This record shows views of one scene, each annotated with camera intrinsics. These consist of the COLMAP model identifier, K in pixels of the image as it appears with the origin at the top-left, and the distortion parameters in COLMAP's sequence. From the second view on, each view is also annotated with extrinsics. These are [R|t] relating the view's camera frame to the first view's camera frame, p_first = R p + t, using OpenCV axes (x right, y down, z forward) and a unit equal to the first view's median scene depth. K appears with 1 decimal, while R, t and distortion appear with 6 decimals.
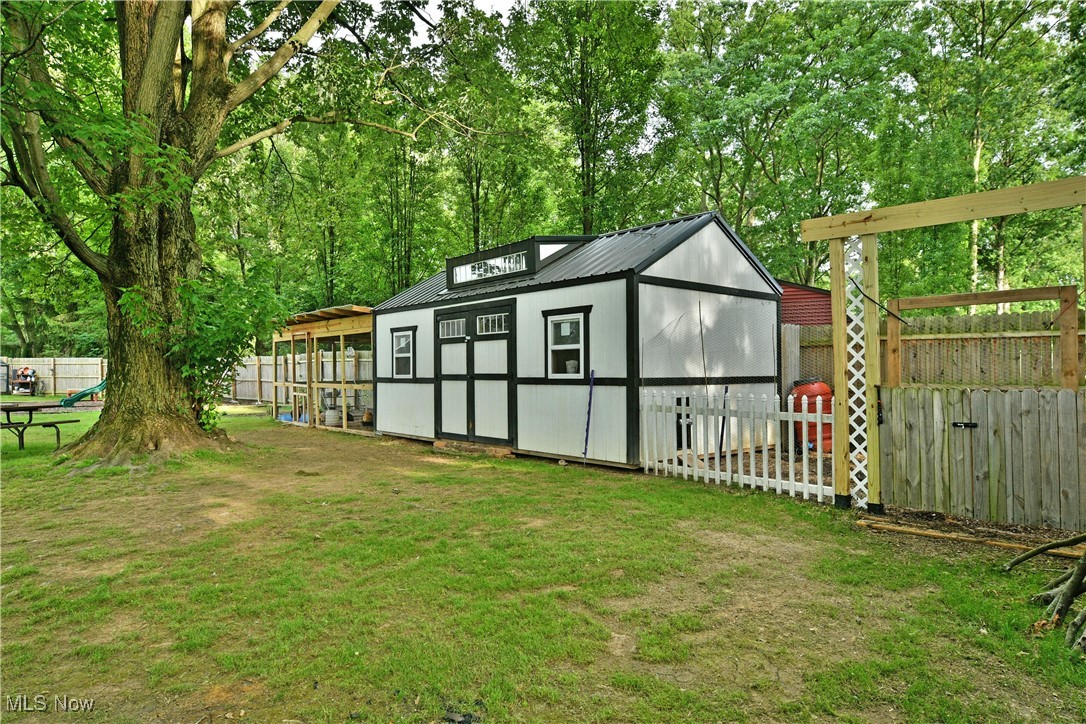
lens RADIAL K [[664.5, 0, 546.2], [0, 664.5, 360.4], [0, 0, 1]] dist [-0.009729, -0.002841]
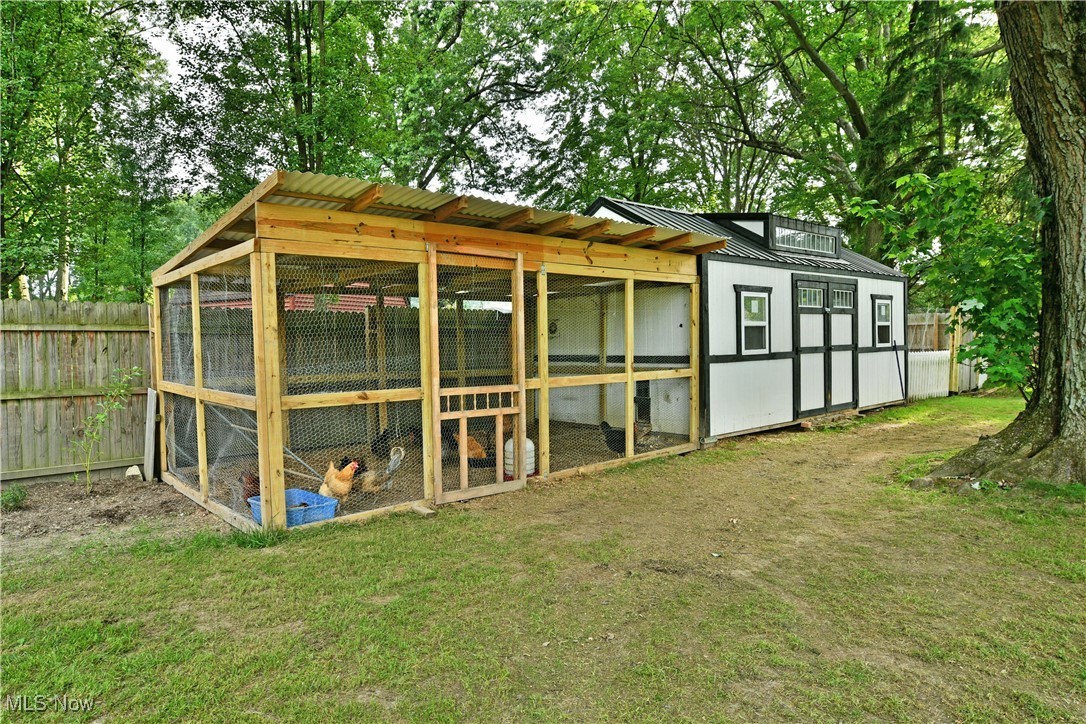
lens RADIAL K [[664.5, 0, 546.2], [0, 664.5, 360.4], [0, 0, 1]] dist [-0.009729, -0.002841]
pose [[-0.002691, -0.015983, 0.999869, -1.056890], [0.010599, 0.999816, 0.016010, 0.021116], [-0.999940, 0.010641, -0.002521, 1.353000]]
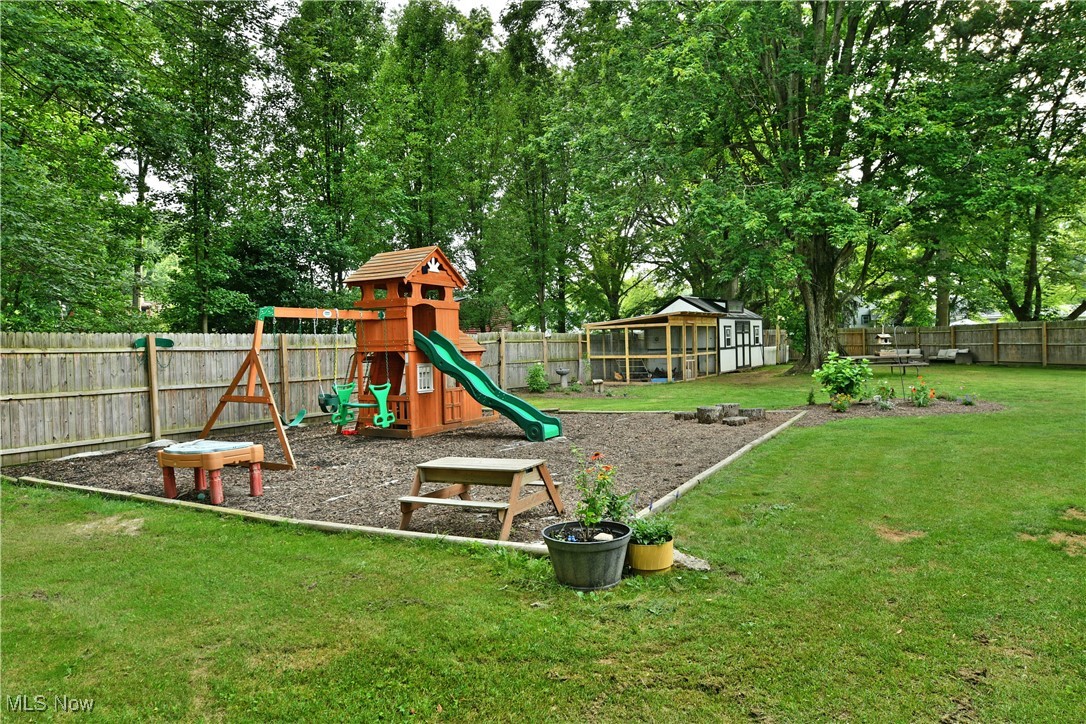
lens RADIAL K [[664.6, 0, 553.6], [0, 664.6, 363.6], [0, 0, 1]] dist [-0.010760, -0.000759]
pose [[-0.267774, -0.006630, 0.963459, -2.568088], [0.025991, 0.999563, 0.014102, 0.039250], [-0.963131, 0.028818, -0.267485, 2.455475]]
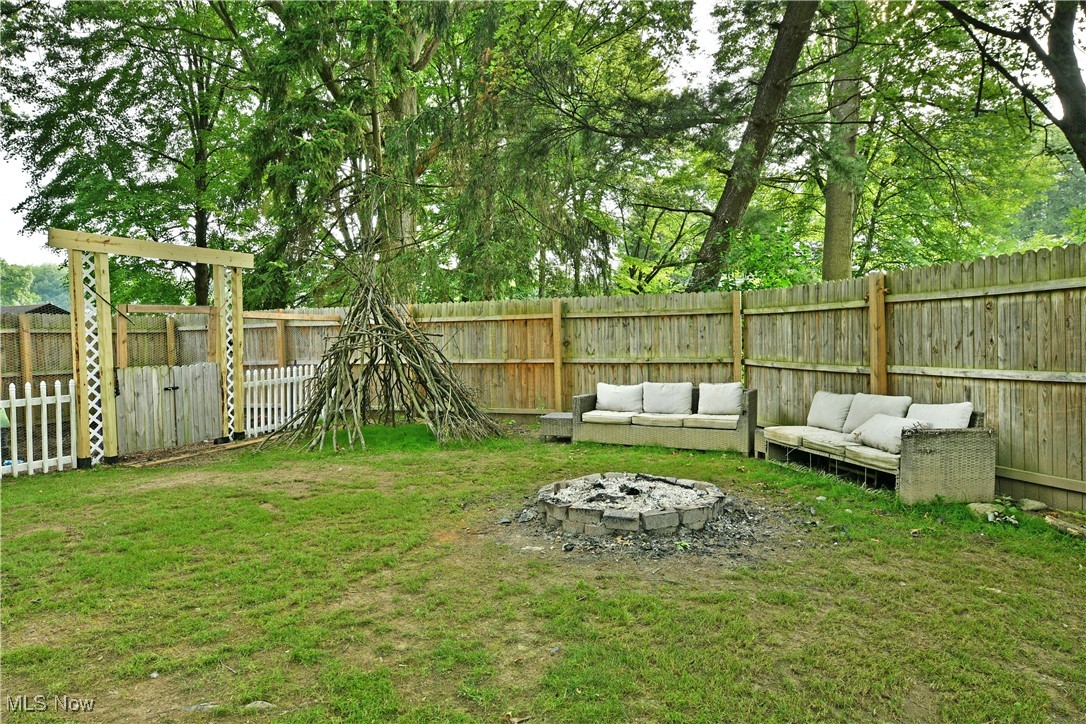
lens RADIAL K [[664.5, 0, 546.2], [0, 664.5, 360.4], [0, 0, 1]] dist [-0.009729, -0.002841]
pose [[-0.374747, -0.011380, 0.927057, -0.565228], [0.027418, 0.999351, 0.023351, 0.008941], [-0.926722, 0.034169, -0.374191, 0.368896]]
